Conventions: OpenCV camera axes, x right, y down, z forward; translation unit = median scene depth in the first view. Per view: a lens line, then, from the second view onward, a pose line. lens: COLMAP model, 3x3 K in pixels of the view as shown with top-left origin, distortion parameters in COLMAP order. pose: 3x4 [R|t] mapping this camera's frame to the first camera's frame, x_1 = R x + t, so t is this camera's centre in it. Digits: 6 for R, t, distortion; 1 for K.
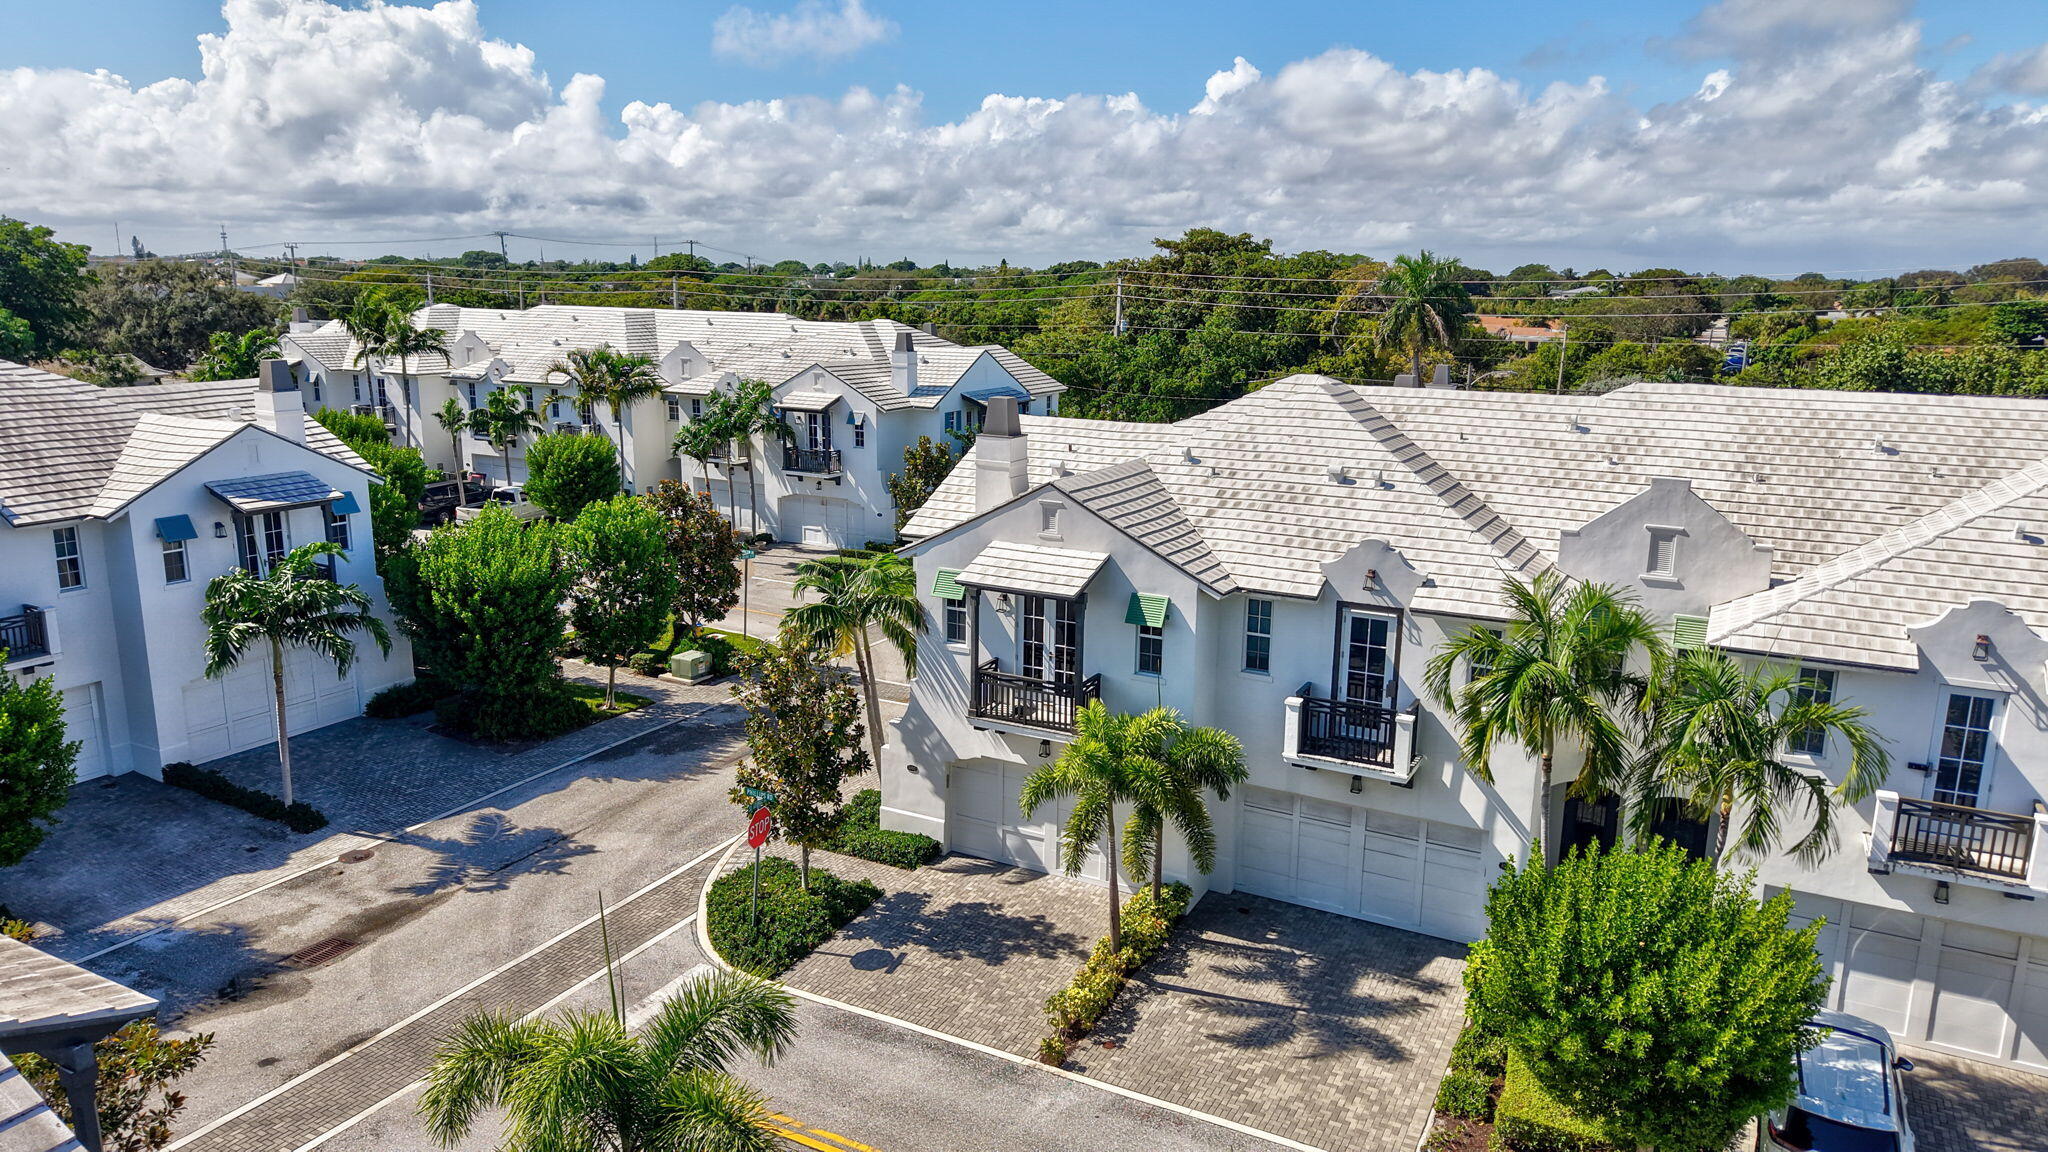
lens RADIAL K [[1371.8, 0, 1016.2], [0, 1371.8, 584.6], [0, 0, 1]] dist [0.019198, -0.018902]
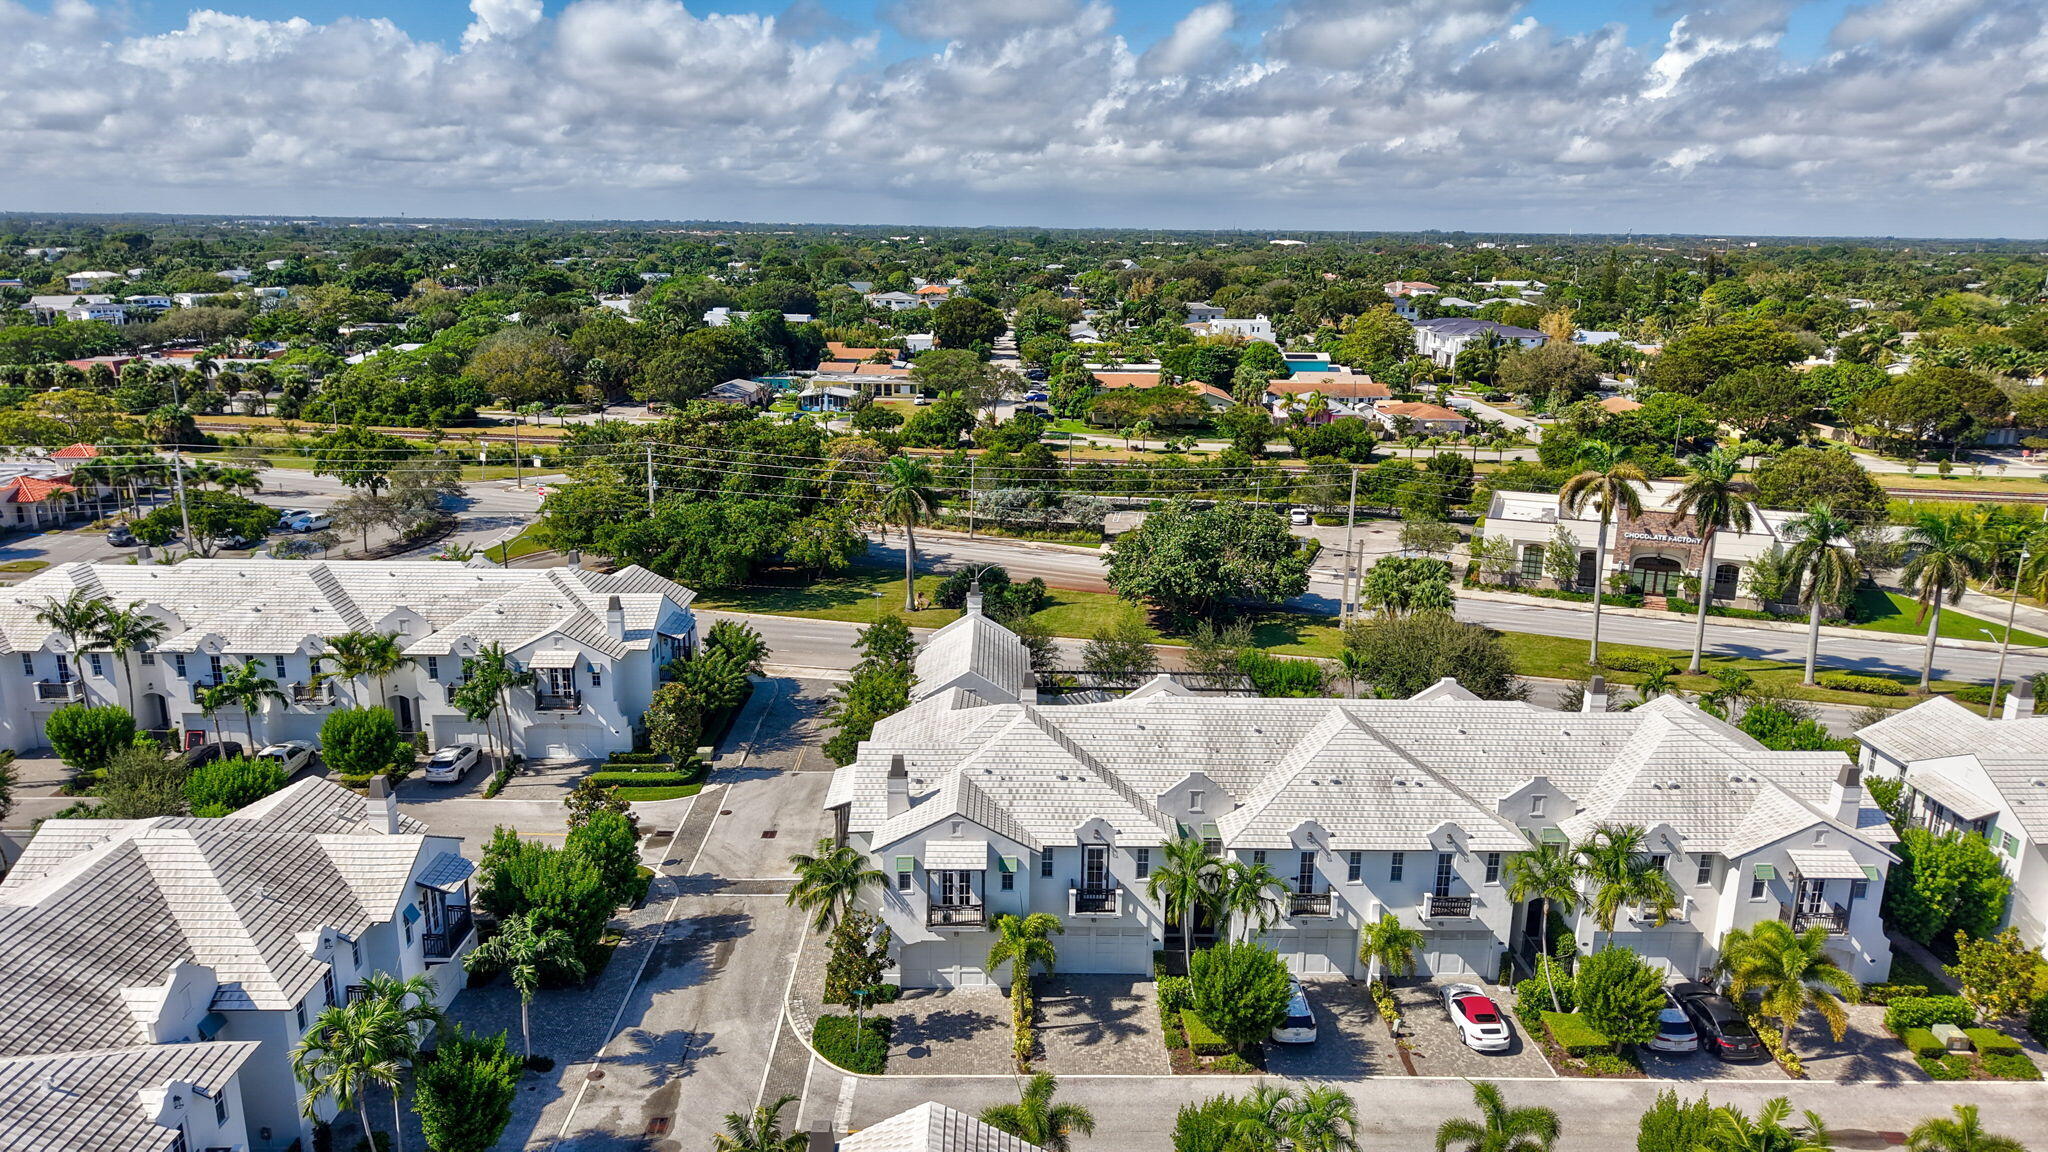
lens RADIAL K [[1371.8, 0, 1030.1], [0, 1371.8, 584.8], [0, 0, 1]] dist [0.019198, -0.018902]
pose [[0.872050, -0.124389, 0.473346, -0.826310], [0.103291, 0.992155, 0.070430, -0.556965], [-0.478393, -0.012526, 0.878057, -0.924197]]
